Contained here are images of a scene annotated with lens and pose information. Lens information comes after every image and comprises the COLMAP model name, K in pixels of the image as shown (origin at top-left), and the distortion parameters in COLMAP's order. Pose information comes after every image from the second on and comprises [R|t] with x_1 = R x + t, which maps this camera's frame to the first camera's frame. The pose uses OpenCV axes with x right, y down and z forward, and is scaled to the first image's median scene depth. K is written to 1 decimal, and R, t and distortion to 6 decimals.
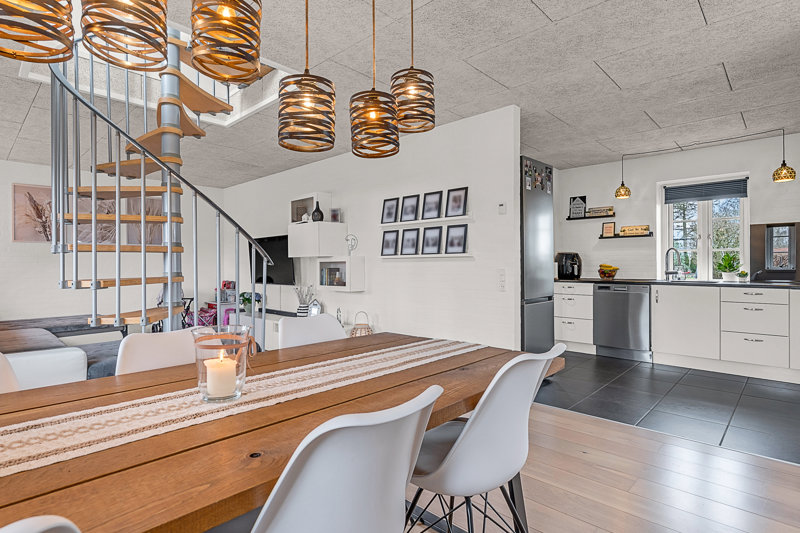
lens RADIAL K [[422.5, 0, 401.9], [0, 422.5, 268.1], [0, 0, 1]] dist [0.021924, -0.000694]
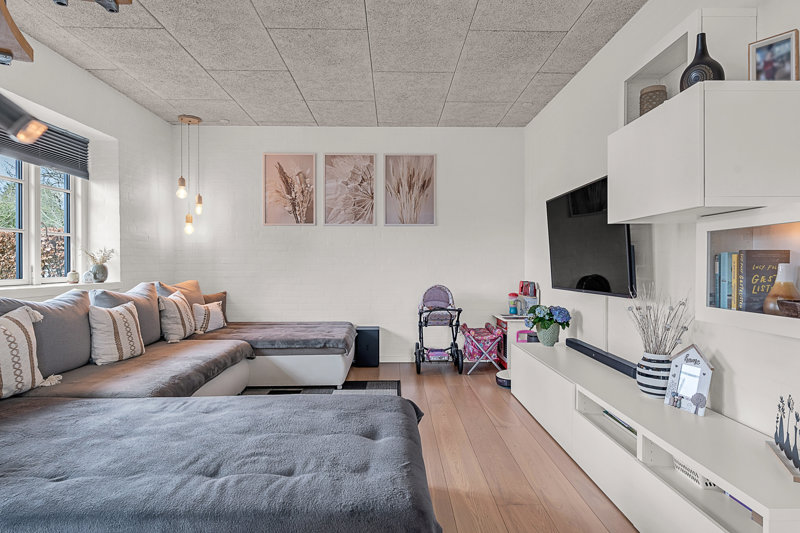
lens RADIAL K [[465.4, 0, 400.1], [0, 465.4, 268.0], [0, 0, 1]] dist [-0.002784, -0.001276]
pose [[0.702208, 0.008850, -0.711916, -0.182420], [-0.005409, 0.999960, 0.007095, 0.018948], [0.711951, -0.001132, 0.702228, 0.993266]]
